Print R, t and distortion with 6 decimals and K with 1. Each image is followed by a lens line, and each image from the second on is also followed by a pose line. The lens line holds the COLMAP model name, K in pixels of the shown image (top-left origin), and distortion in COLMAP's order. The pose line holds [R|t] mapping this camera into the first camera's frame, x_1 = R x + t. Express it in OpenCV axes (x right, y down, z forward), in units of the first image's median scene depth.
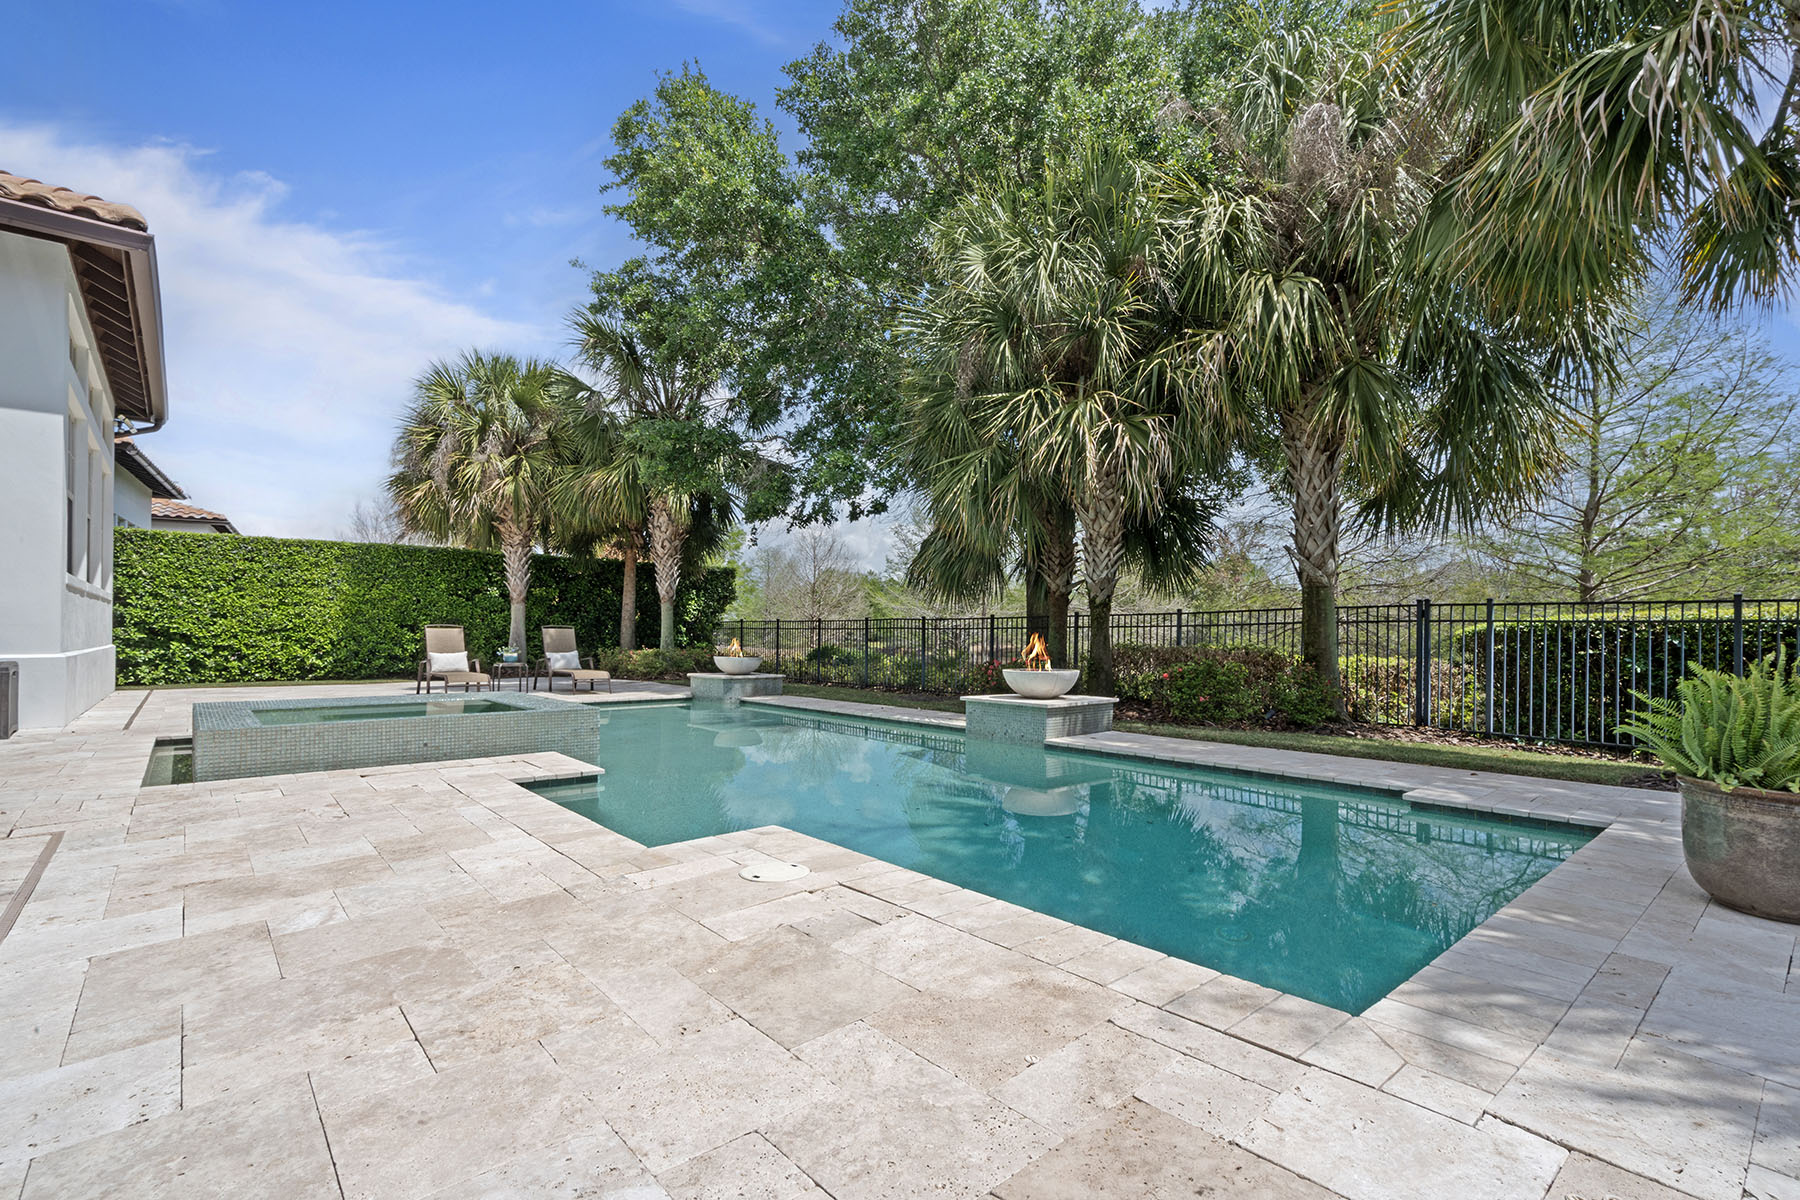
lens RADIAL K [[824.2, 0, 895.8], [0, 824.2, 636.1], [0, 0, 1]] dist [-0.000268, 0.000205]
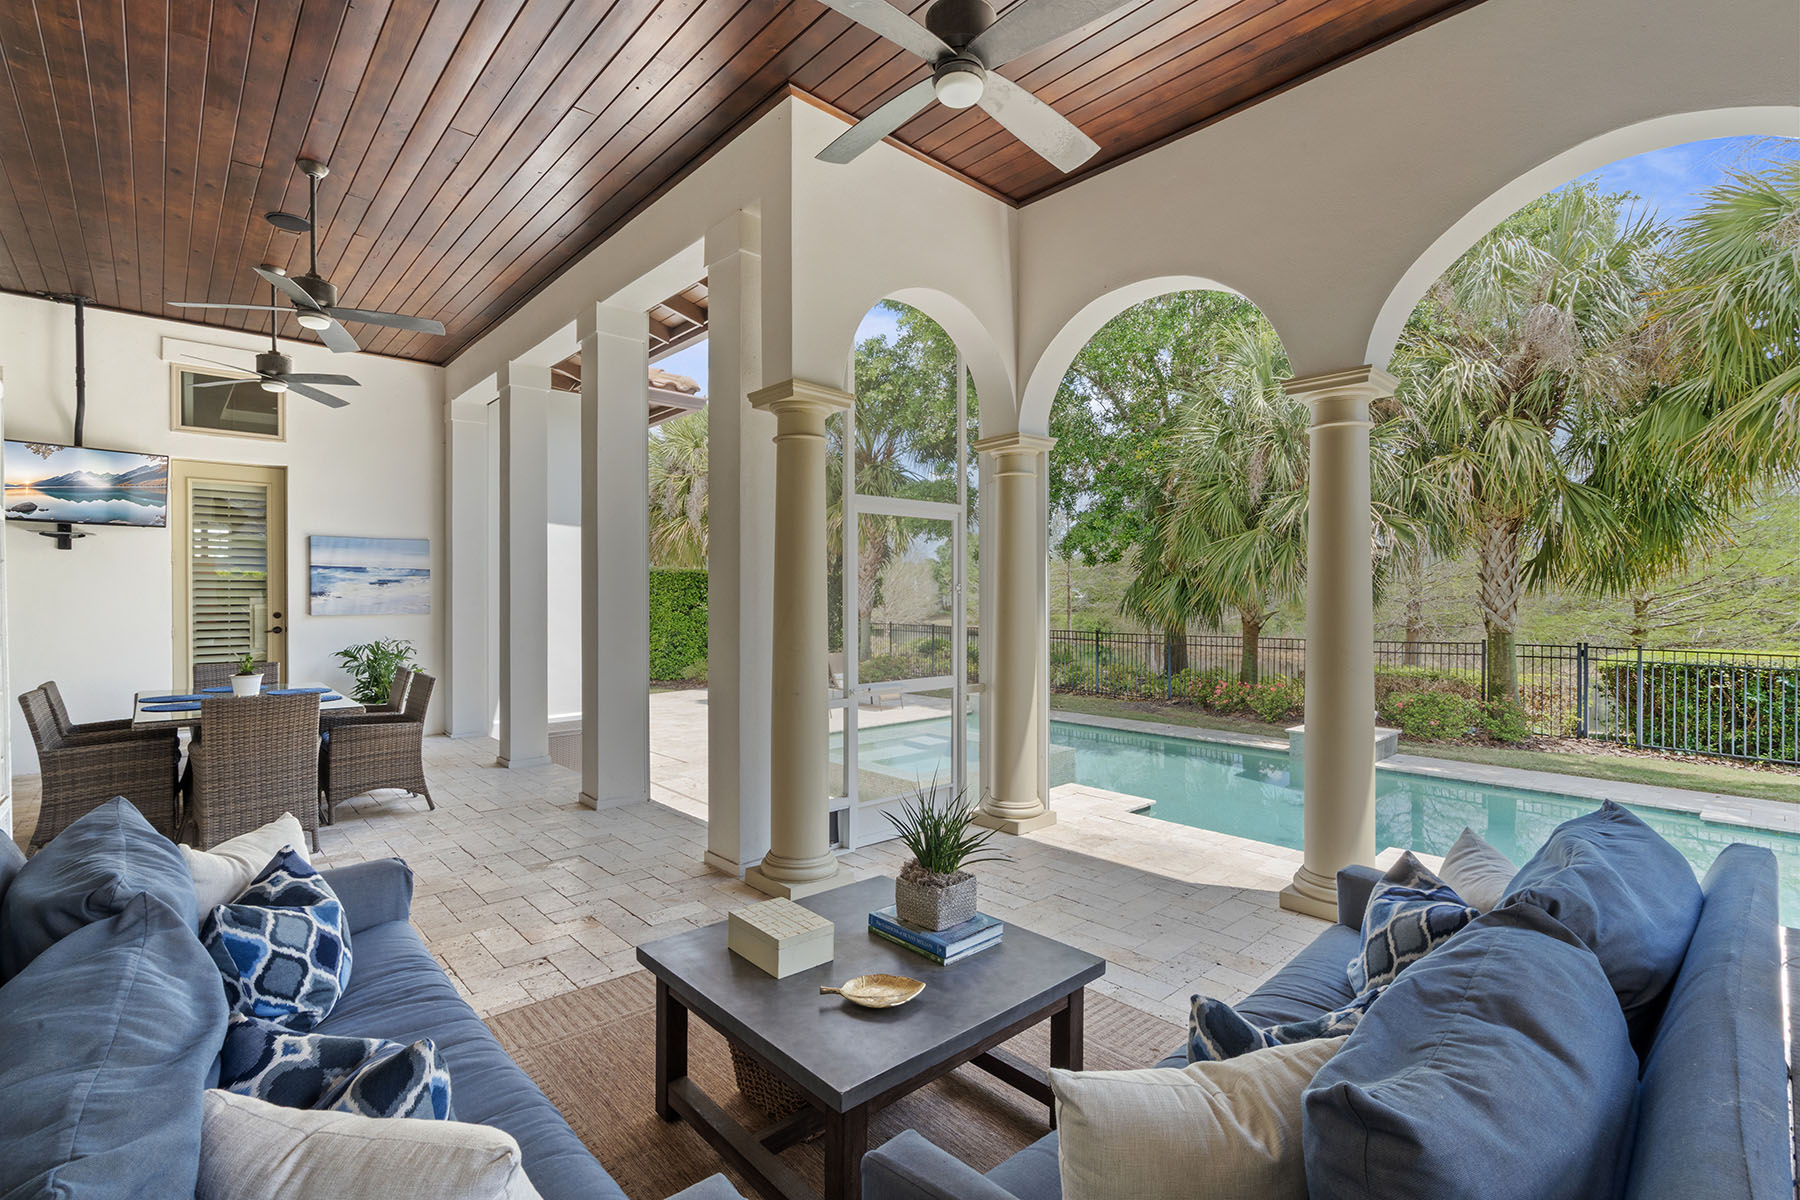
lens RADIAL K [[824.2, 0, 899.2], [0, 824.2, 599.8], [0, 0, 1]] dist [-0.000268, 0.000205]
pose [[0.999455, -0.005544, 0.032527, -0.522431], [0.005572, 0.999984, -0.000751, -0.123706], [-0.032522, 0.000932, 0.999471, -0.301061]]
